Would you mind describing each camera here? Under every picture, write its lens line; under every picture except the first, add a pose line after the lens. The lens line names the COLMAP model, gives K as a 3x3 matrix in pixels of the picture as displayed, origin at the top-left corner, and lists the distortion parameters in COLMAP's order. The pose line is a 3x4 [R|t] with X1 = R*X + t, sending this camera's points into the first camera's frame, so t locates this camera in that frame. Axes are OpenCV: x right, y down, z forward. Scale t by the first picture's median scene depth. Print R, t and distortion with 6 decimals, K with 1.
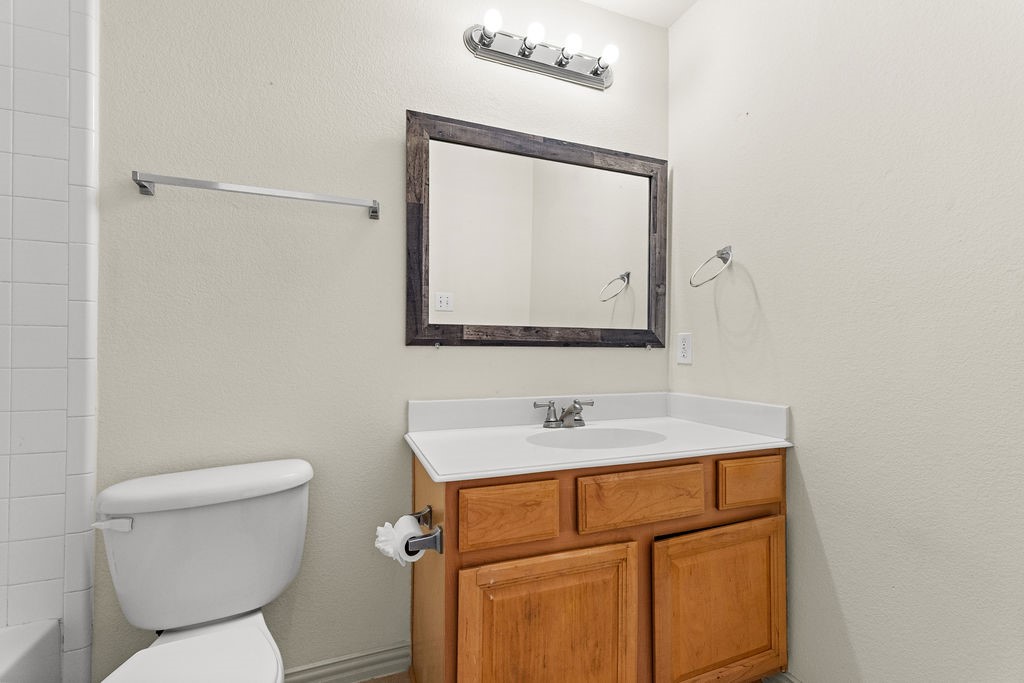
lens RADIAL K [[437.0, 0, 513.6], [0, 437.0, 346.6], [0, 0, 1]] dist [0.005400, -0.000254]
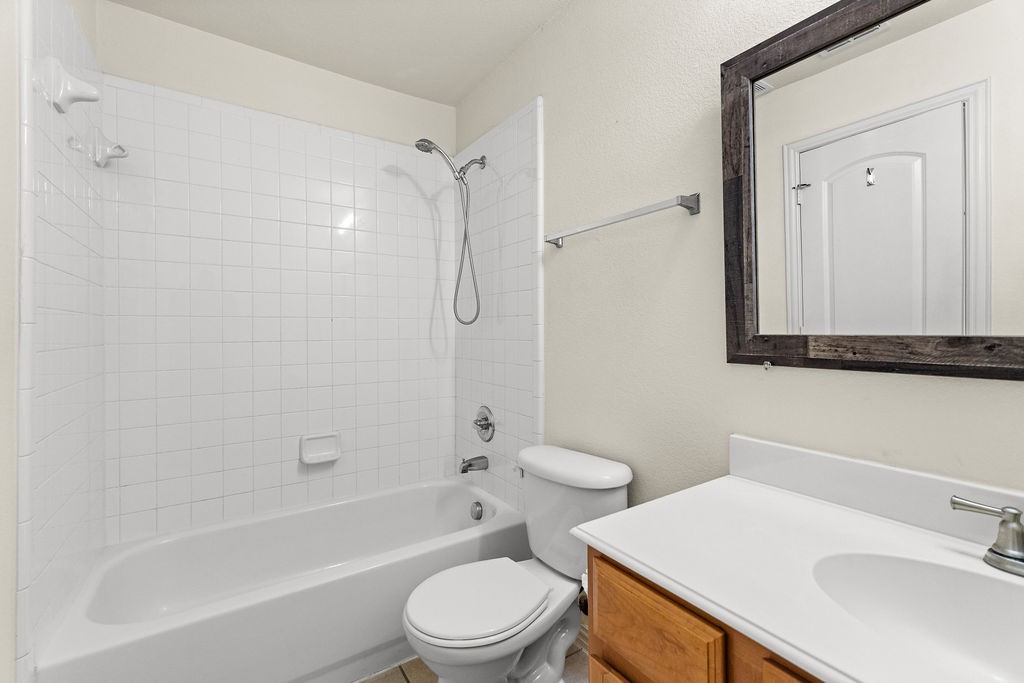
lens RADIAL K [[437.0, 0, 520.0], [0, 437.0, 328.4], [0, 0, 1]] dist [0.005400, -0.000254]
pose [[0.238824, -0.008537, -0.971025, 0.425398], [0.014900, 0.999876, -0.005126, -0.064942], [0.970949, -0.013244, 0.238922, 0.444321]]
